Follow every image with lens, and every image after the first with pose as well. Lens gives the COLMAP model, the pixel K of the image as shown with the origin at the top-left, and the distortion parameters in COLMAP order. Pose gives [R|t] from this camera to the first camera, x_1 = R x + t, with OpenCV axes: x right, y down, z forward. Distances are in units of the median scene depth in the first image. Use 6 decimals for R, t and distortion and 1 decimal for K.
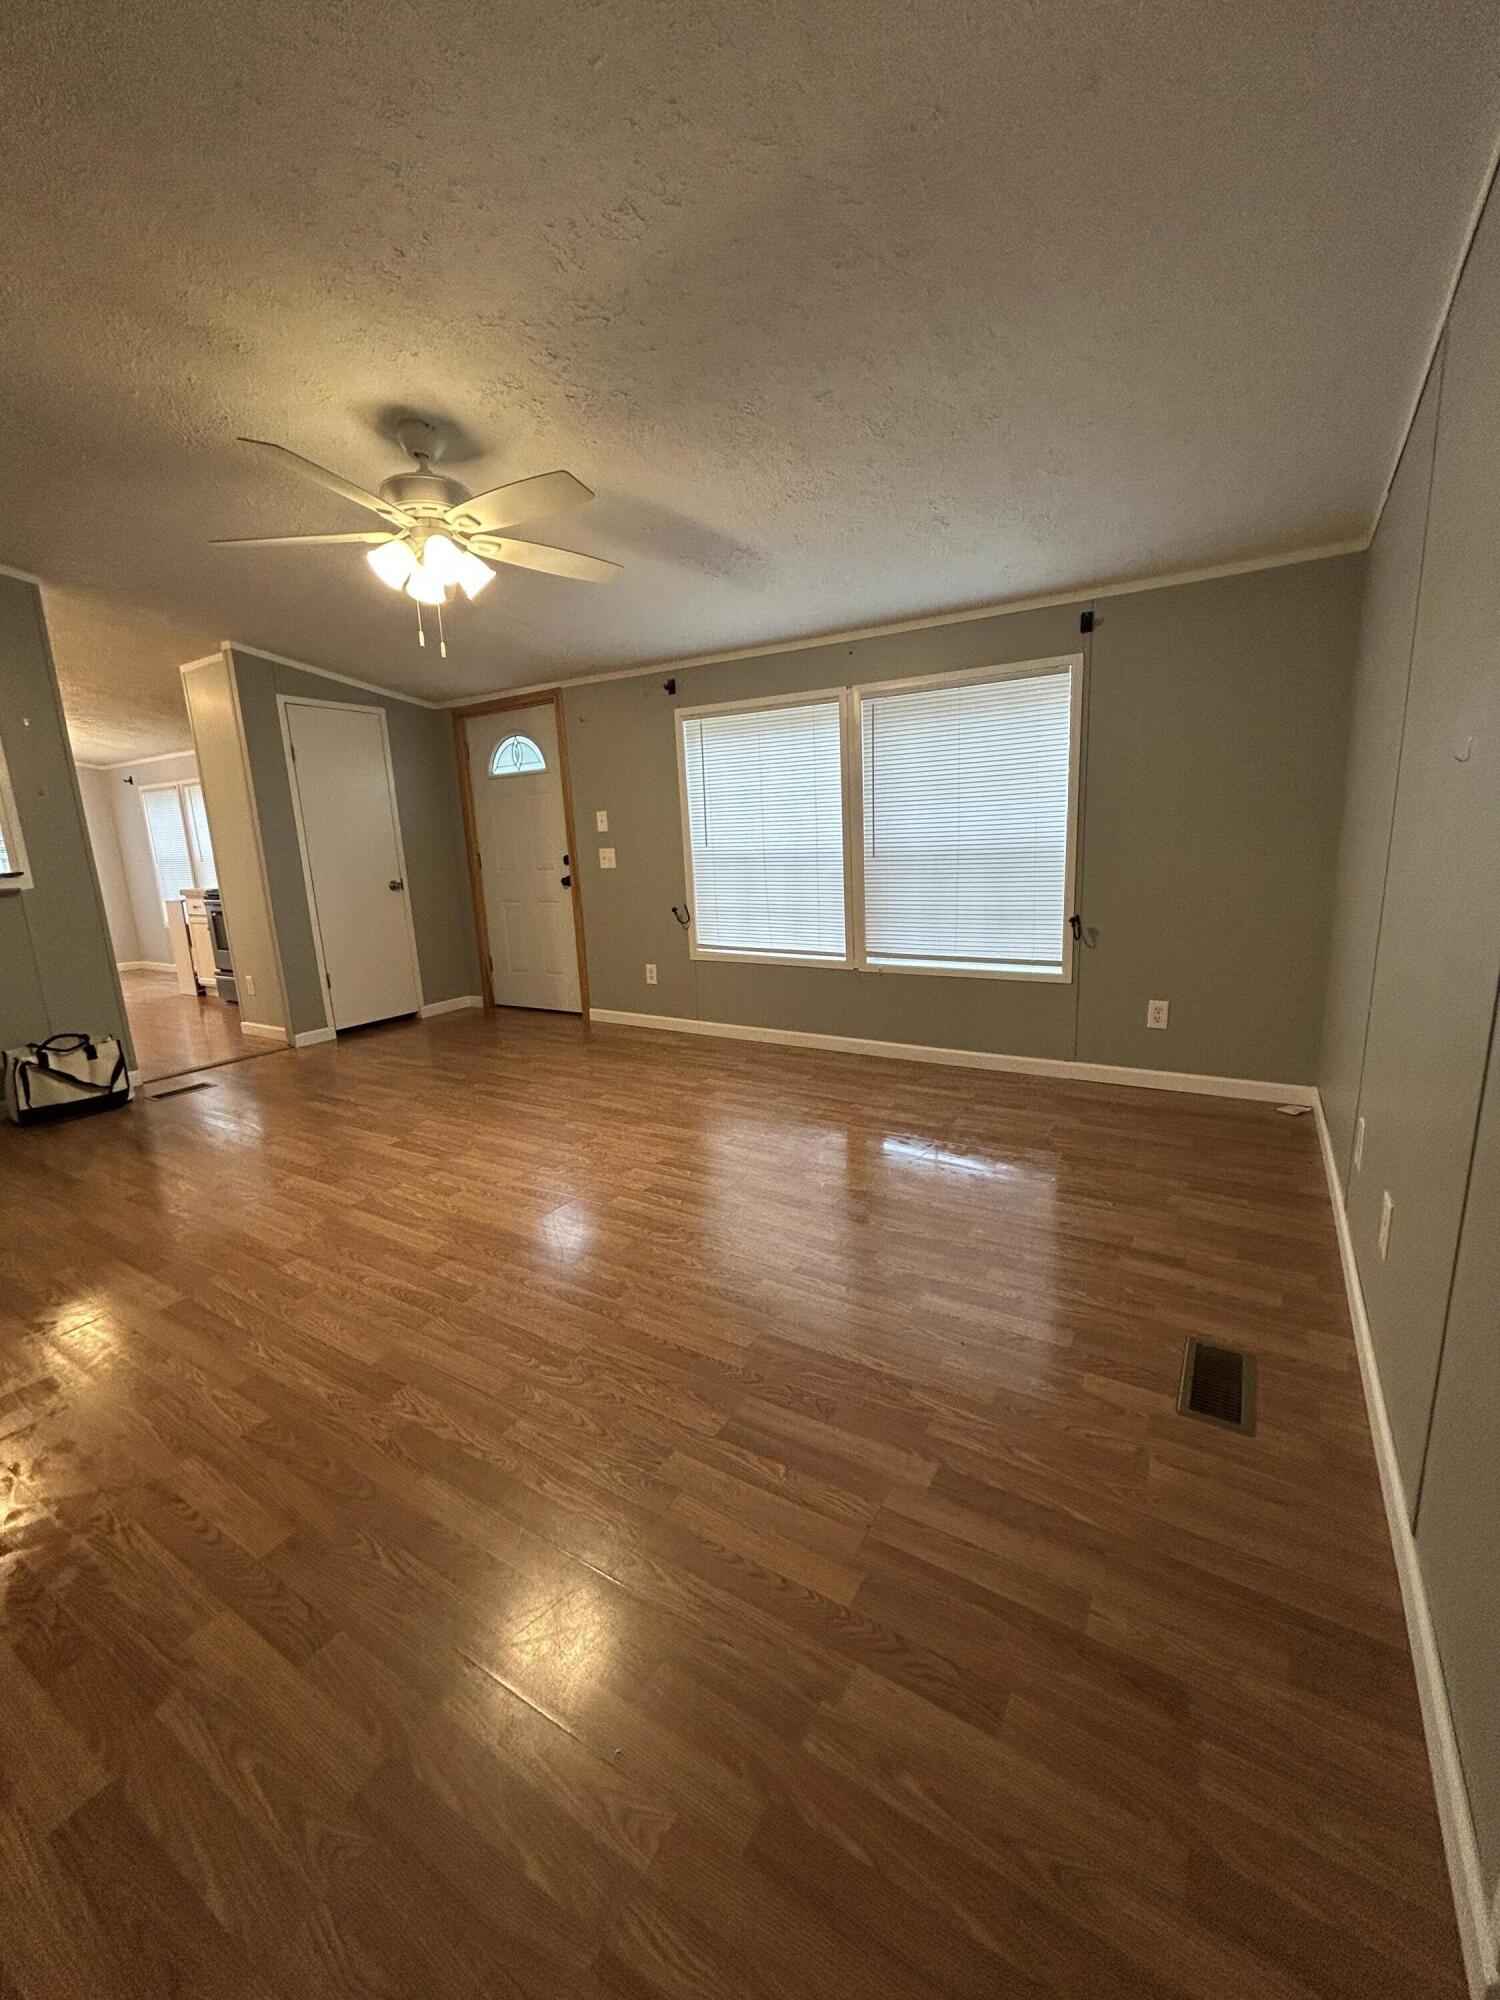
lens RADIAL K [[796.0, 0, 754.6], [0, 796.0, 999.5], [0, 0, 1]] dist [-0.001062, -0.000155]
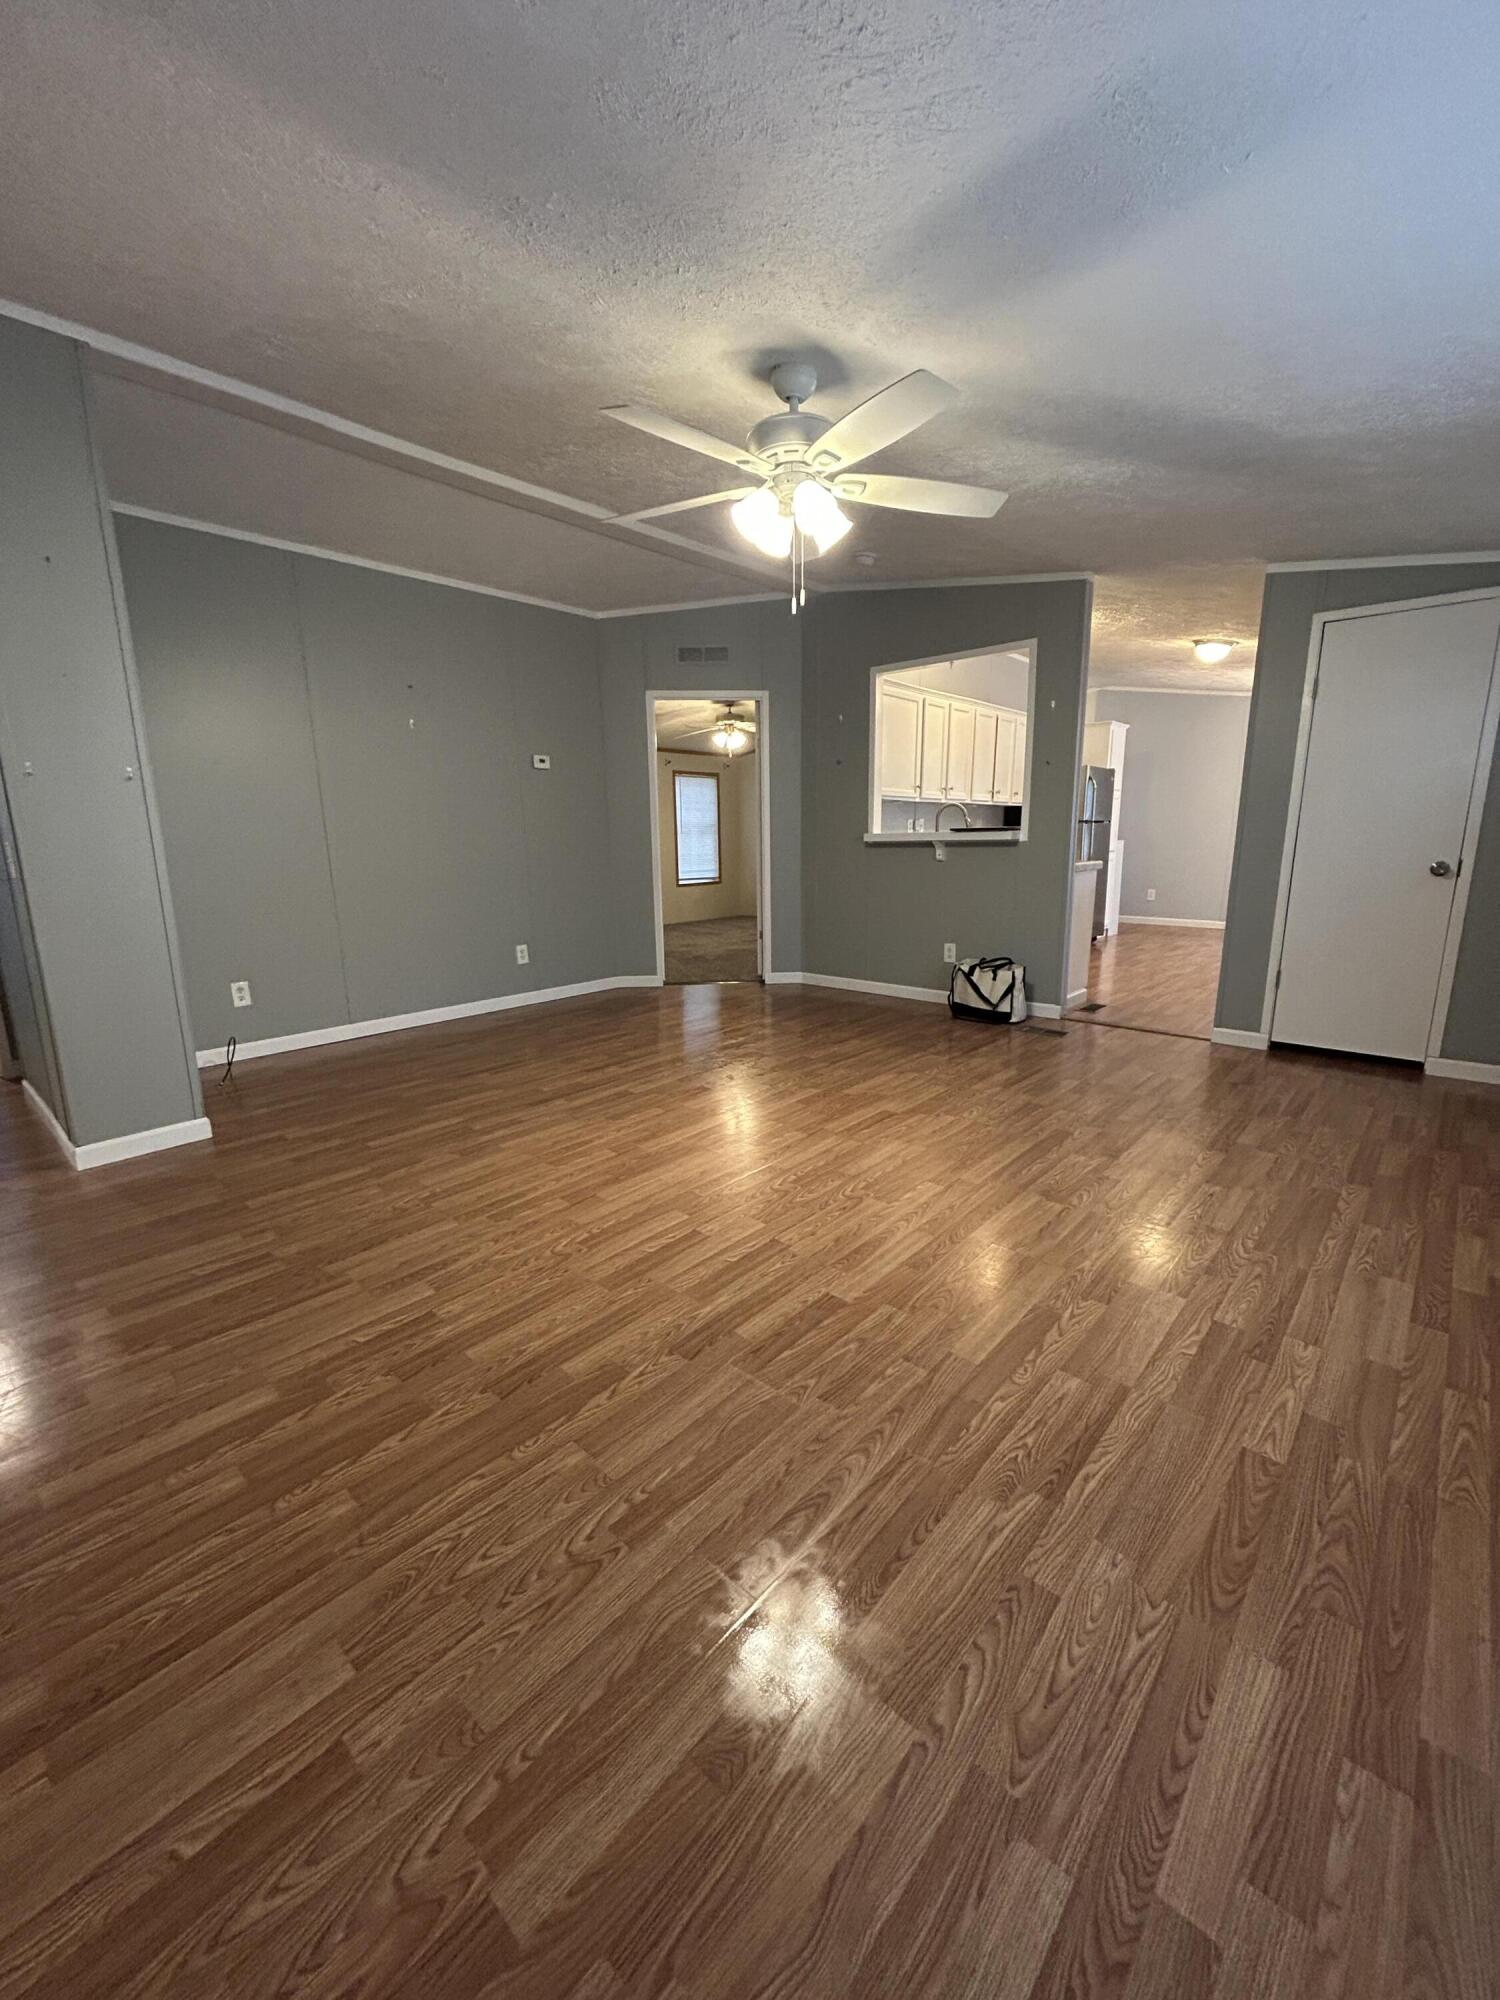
lens RADIAL K [[804.4, 0, 754.5], [0, 804.4, 993.9], [0, 0, 1]] dist [0.000312, 0.000048]
pose [[-0.176061, 0.232345, -0.956566, 0.459187], [-0.183697, 0.946920, 0.263812, -0.175981], [0.967087, 0.222166, -0.124035, 0.843161]]
